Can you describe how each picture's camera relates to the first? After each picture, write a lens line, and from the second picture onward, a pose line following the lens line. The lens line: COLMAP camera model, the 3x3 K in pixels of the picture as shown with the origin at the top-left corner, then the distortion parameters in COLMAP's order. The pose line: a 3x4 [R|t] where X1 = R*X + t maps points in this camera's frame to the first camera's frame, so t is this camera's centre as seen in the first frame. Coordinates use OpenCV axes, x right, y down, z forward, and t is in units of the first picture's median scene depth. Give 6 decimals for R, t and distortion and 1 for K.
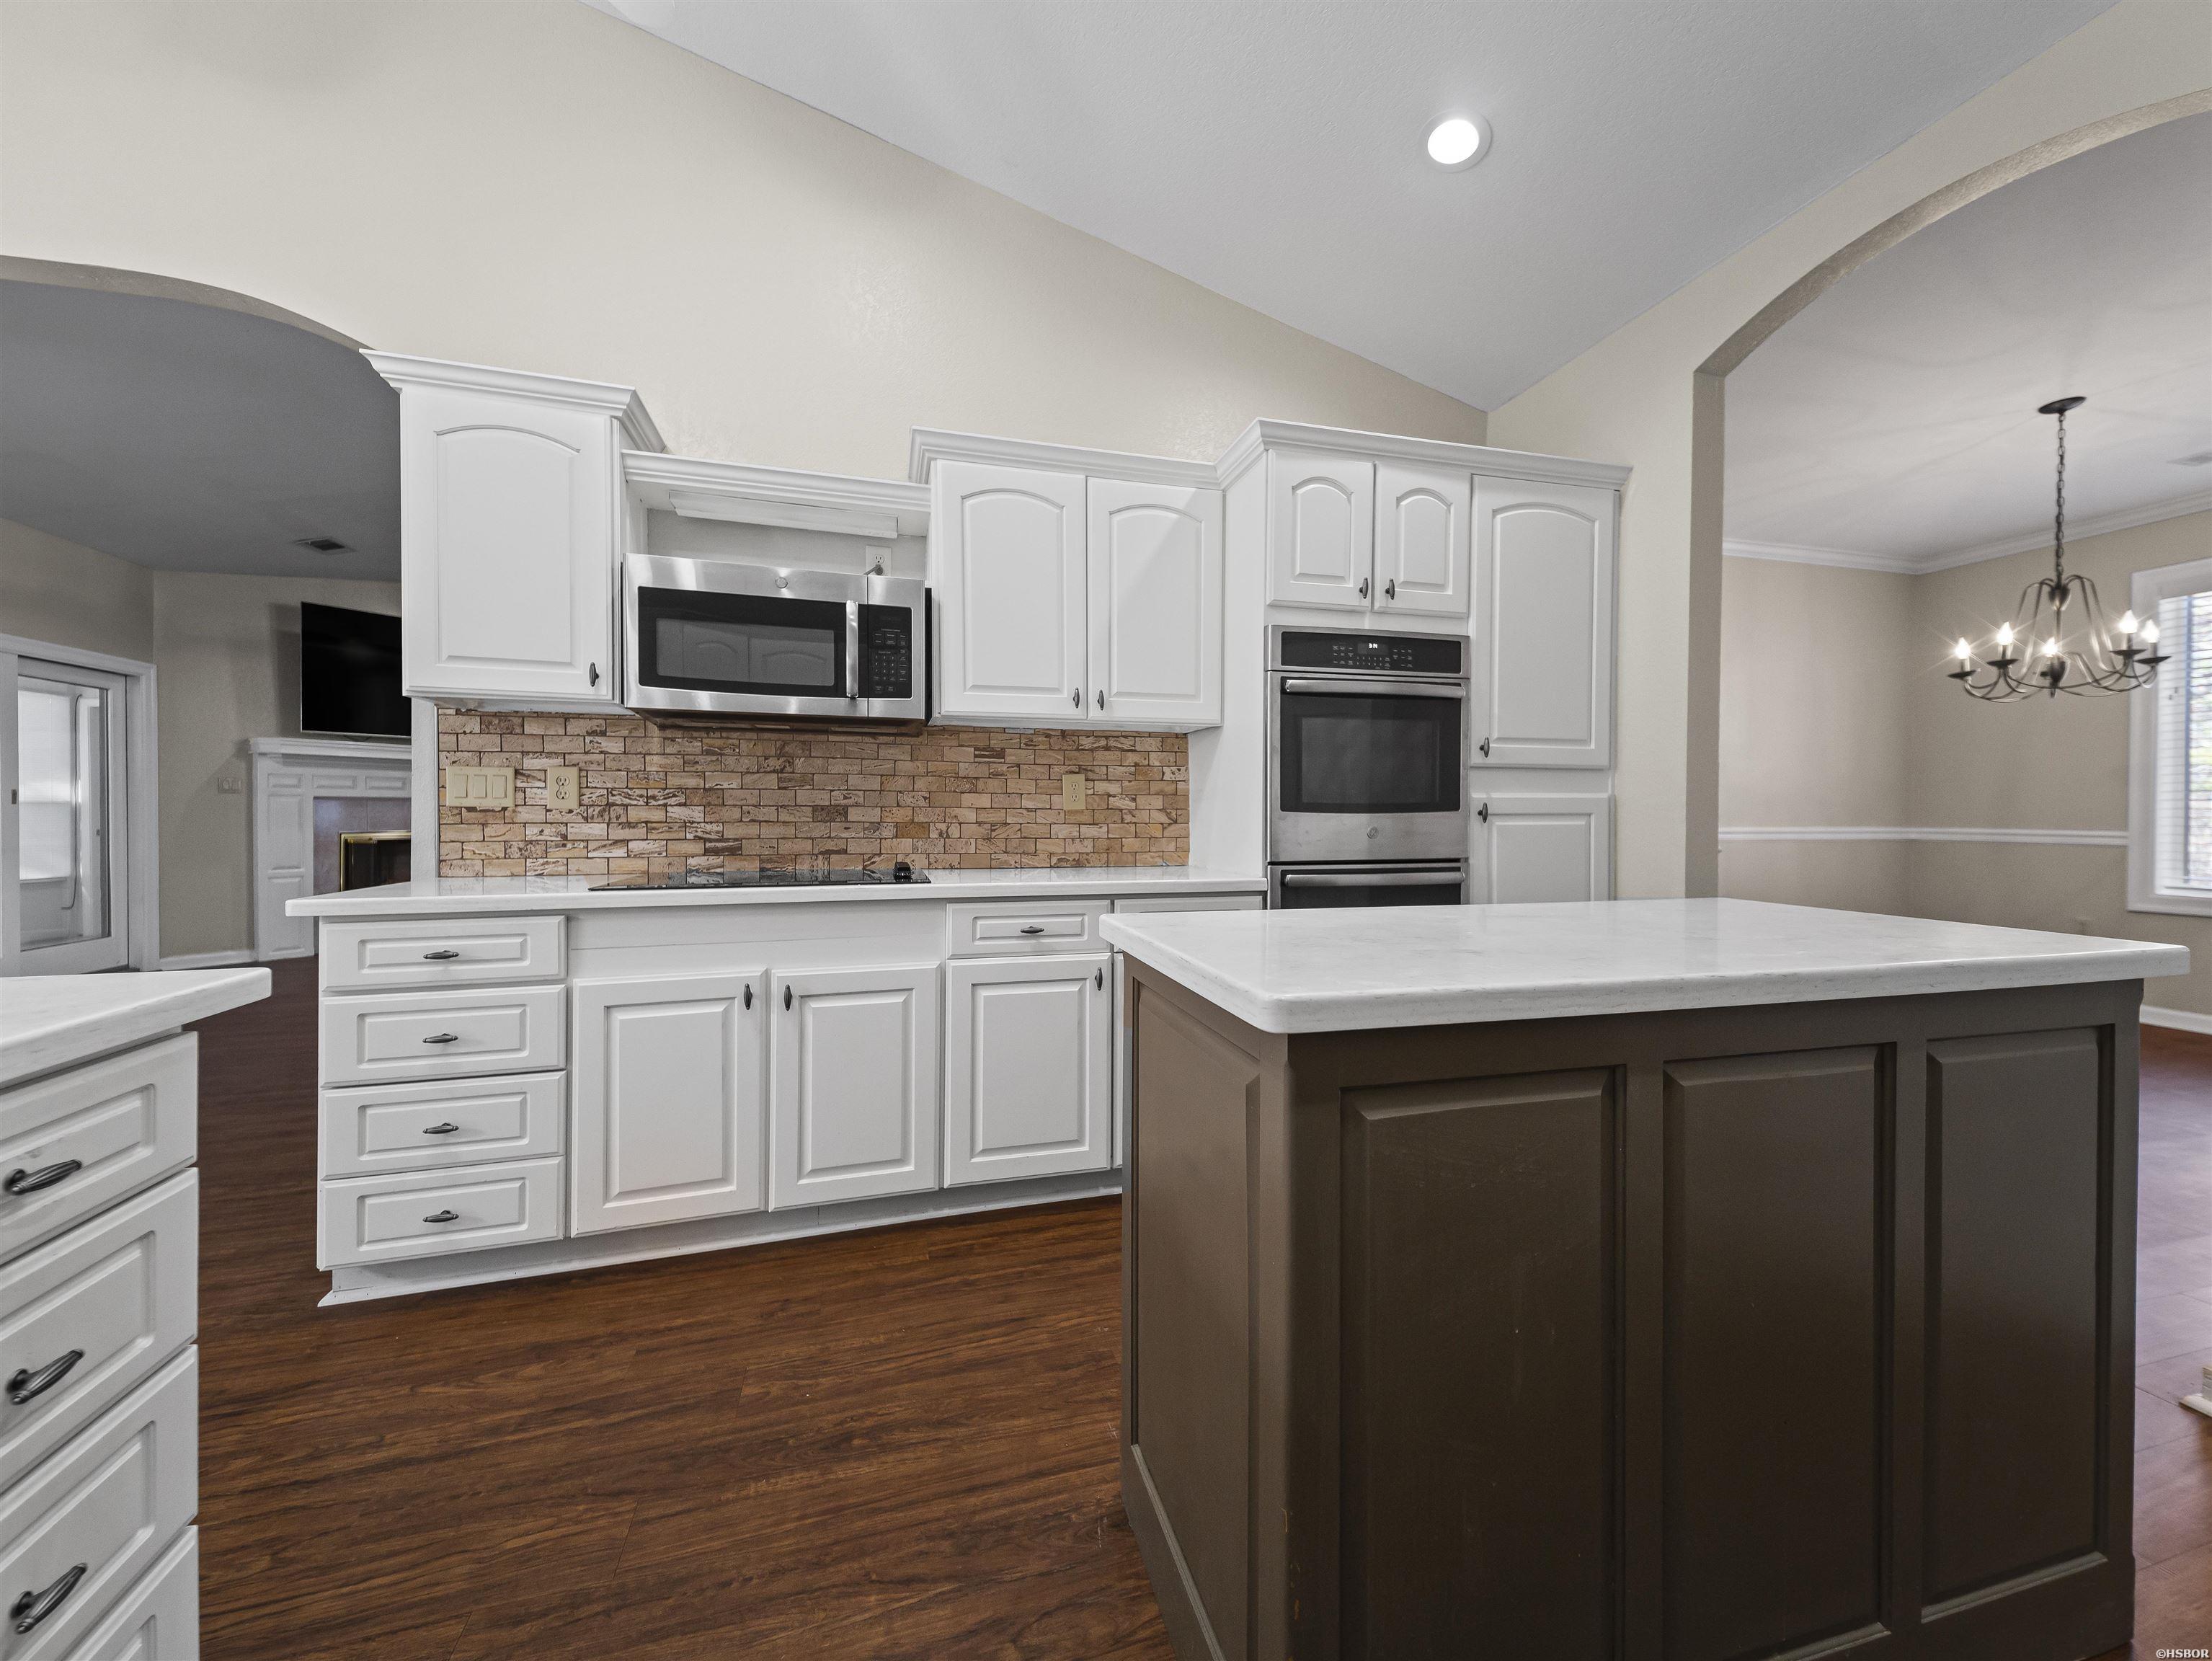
lens RADIAL K [[845.4, 0, 1110.8], [0, 845.4, 819.4], [0, 0, 1]] dist [0.051630, -0.016023]
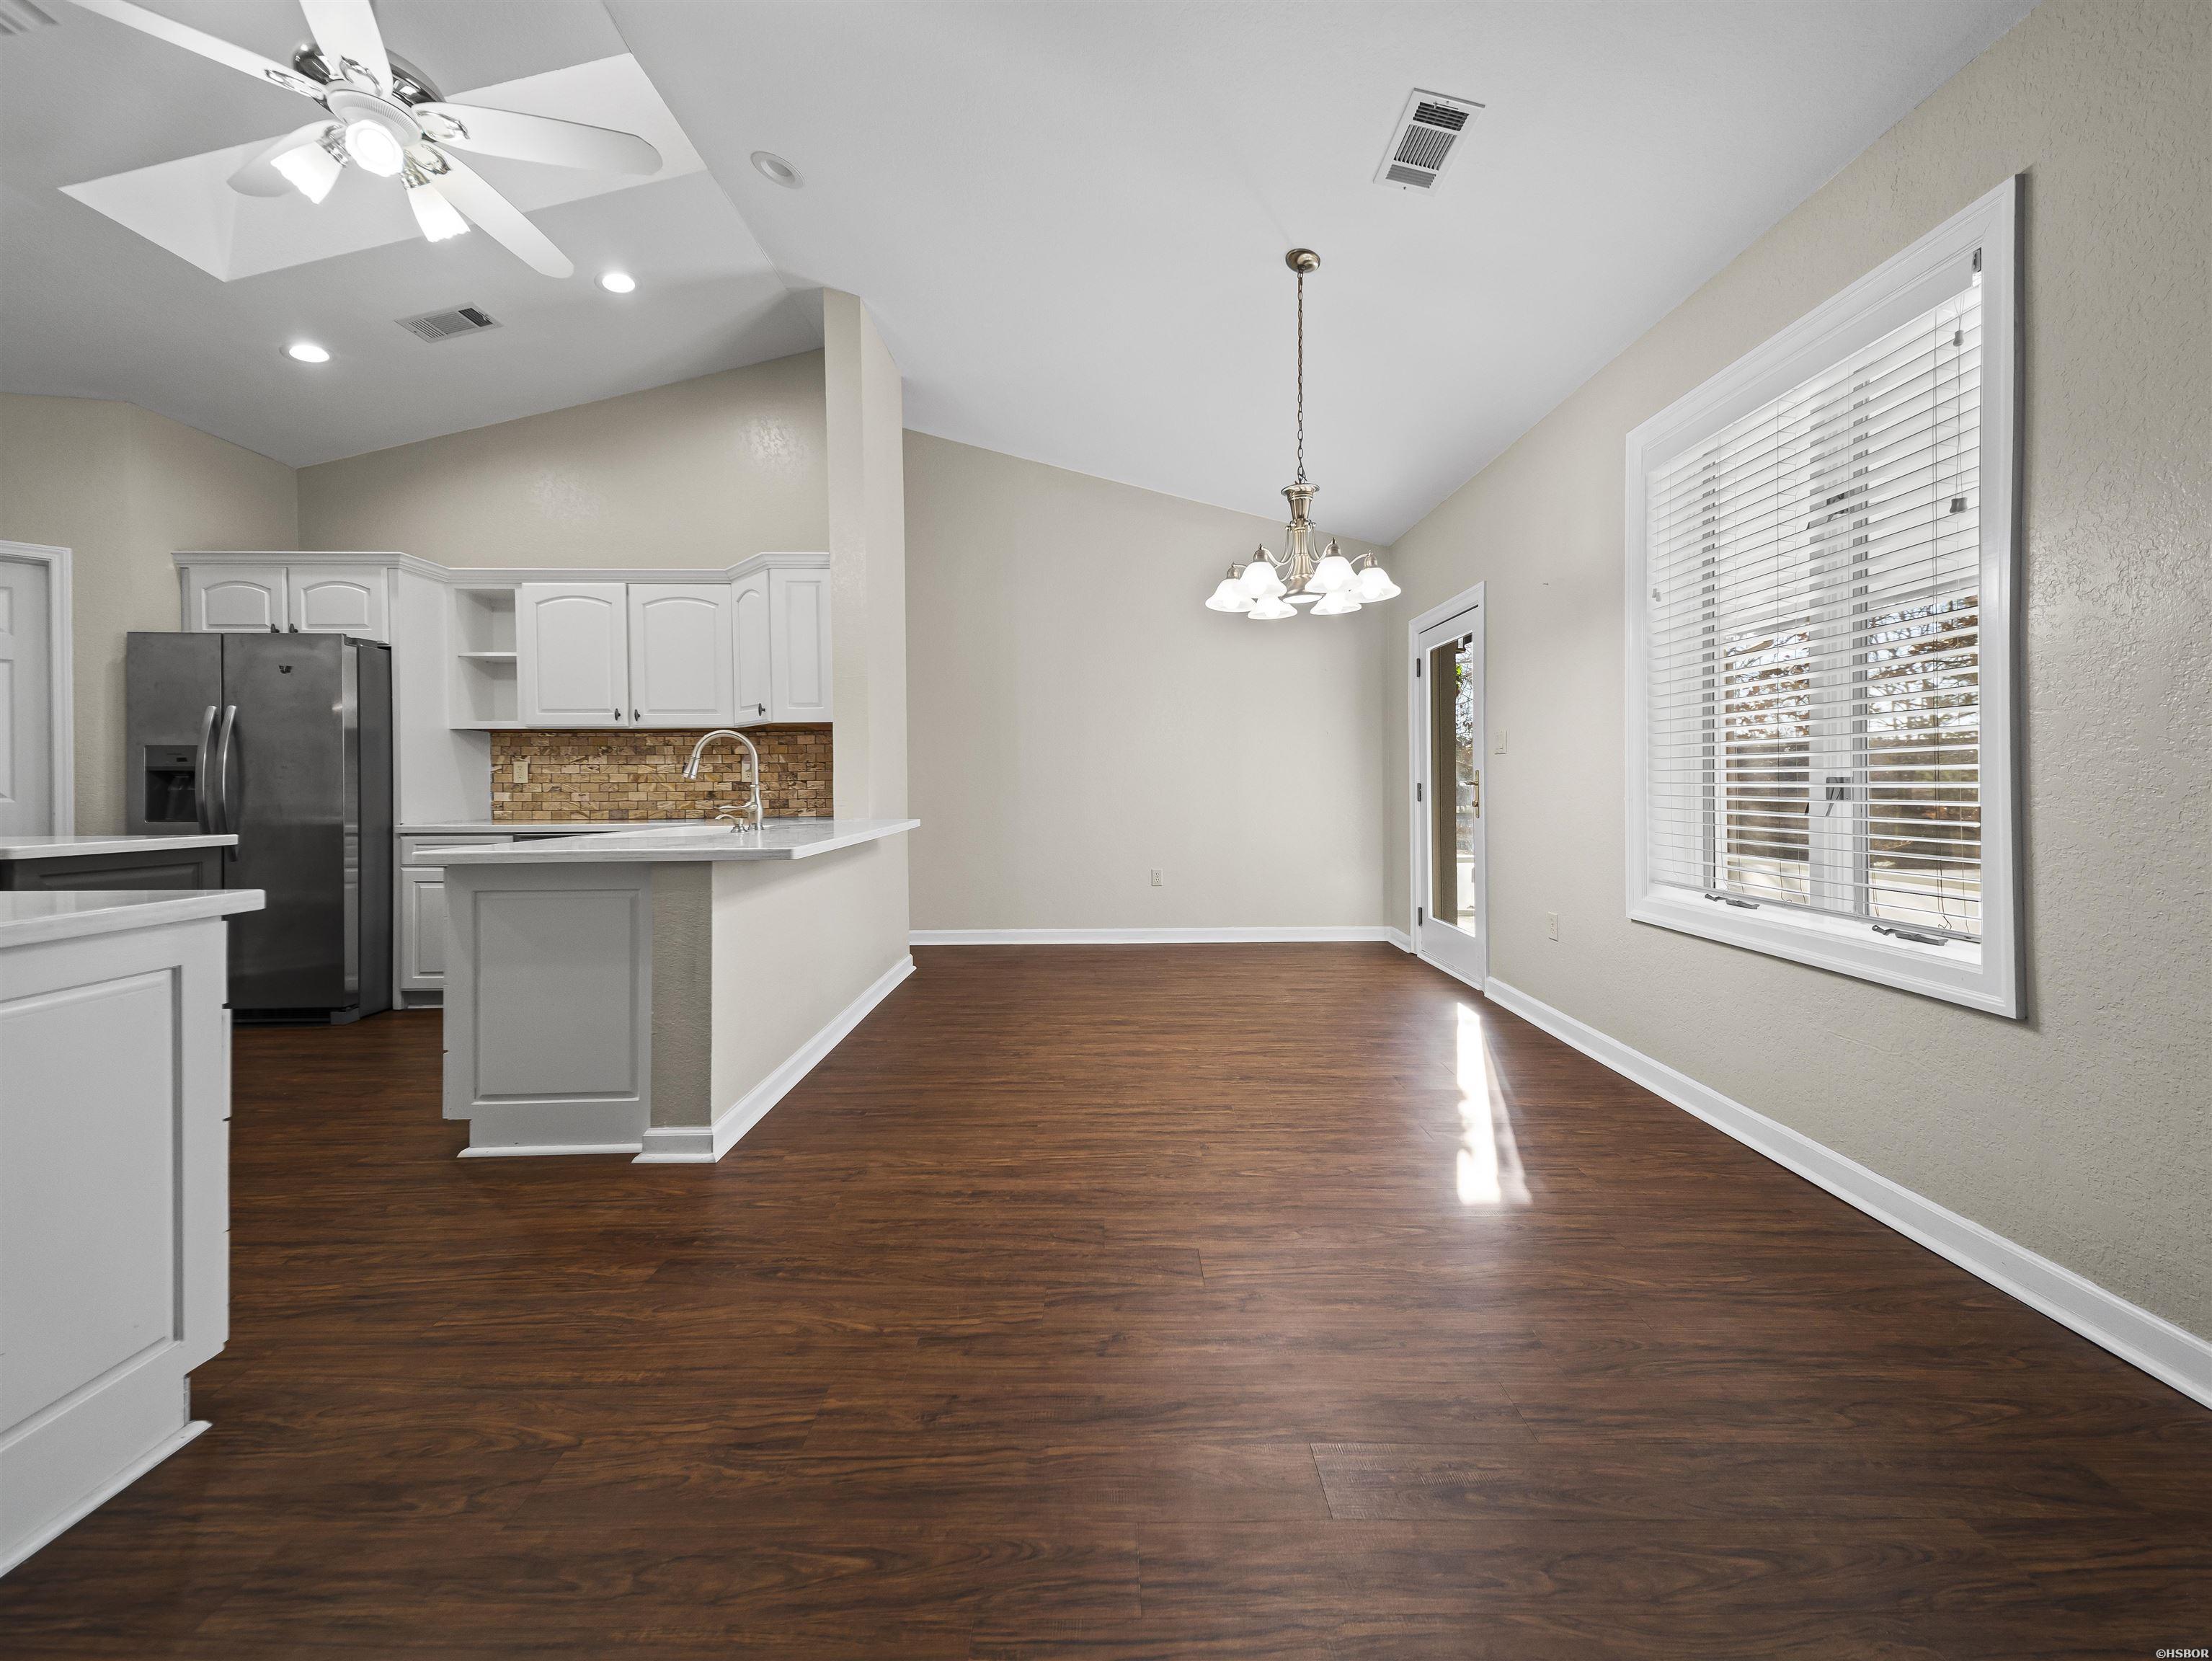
lens RADIAL K [[855.3, 0, 1112.3], [0, 855.3, 798.6], [0, 0, 1]] dist [0.054439, -0.019734]
pose [[-0.963152, -0.001759, 0.268952, -1.440512], [0.005766, 0.999614, 0.027186, -0.010575], [-0.268896, 0.027735, -0.962770, 1.166348]]
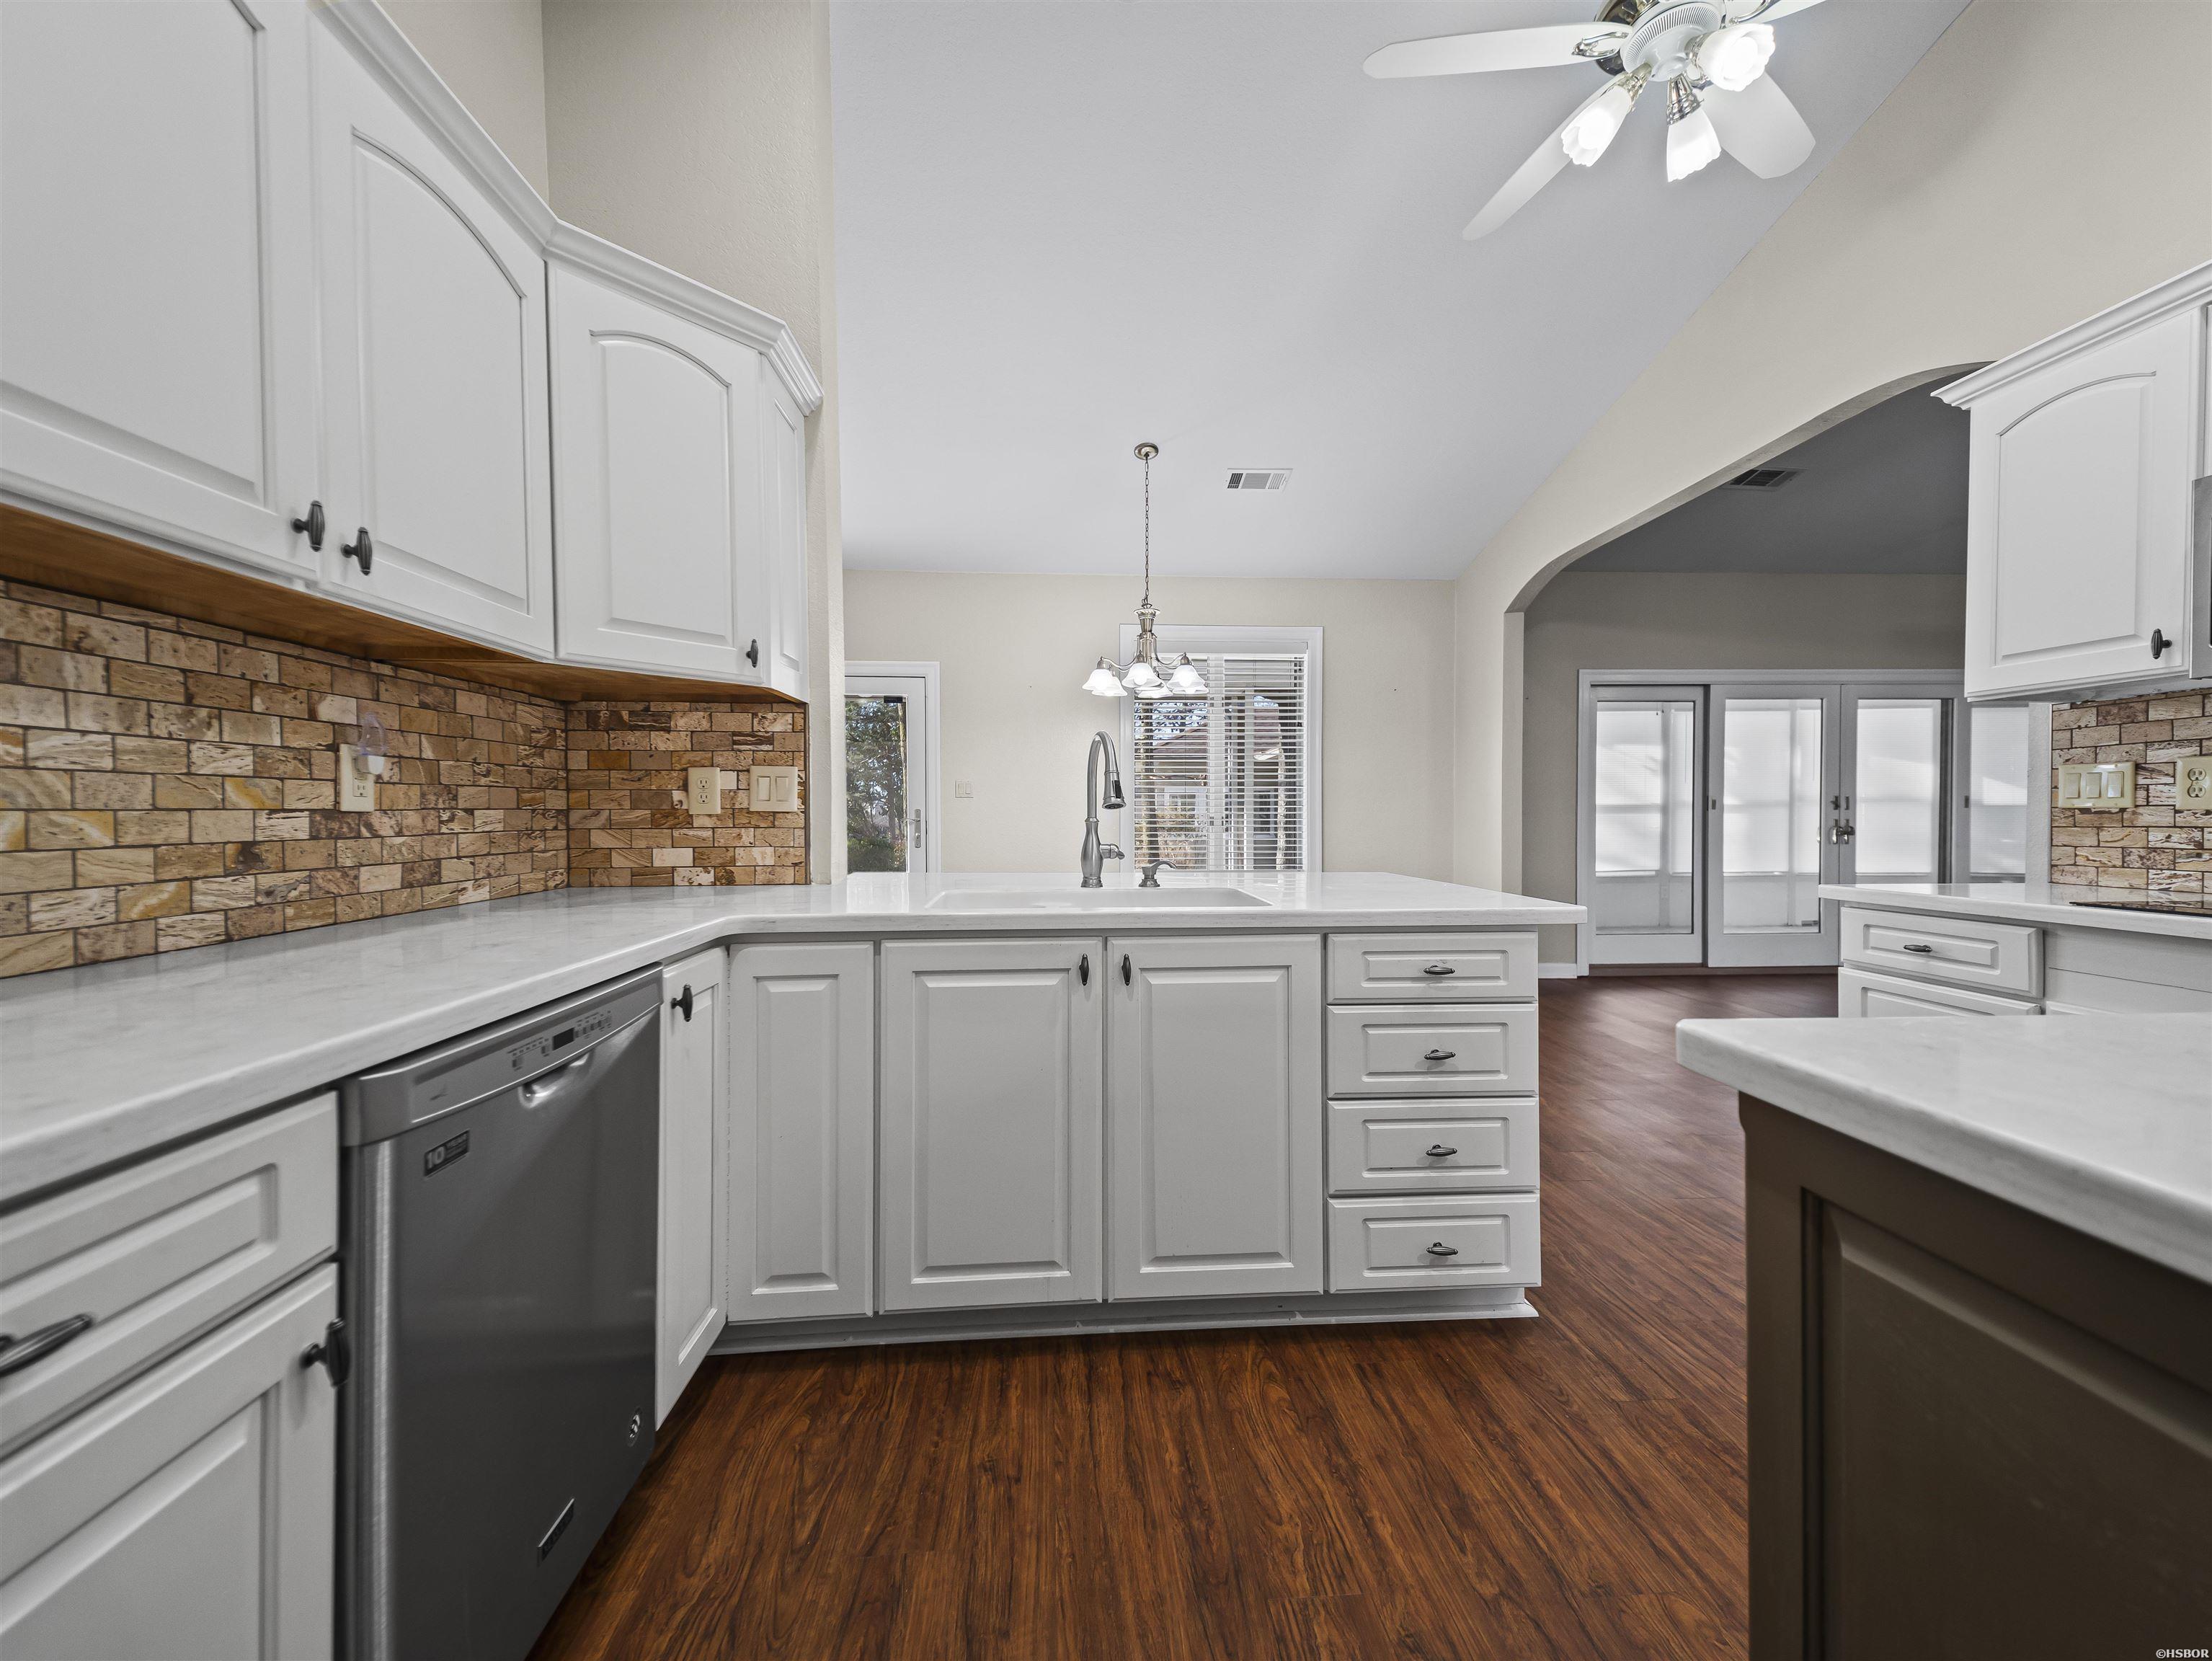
lens RADIAL K [[874.2, 0, 1106.0], [0, 874.2, 830.5], [0, 0, 1]] dist [0.002418, -0.000264]
pose [[-0.211649, 0.014118, -0.977244, 0.371609], [-0.006073, 0.999857, 0.015760, 0.000453], [0.977327, 0.009271, -0.211533, 0.188128]]
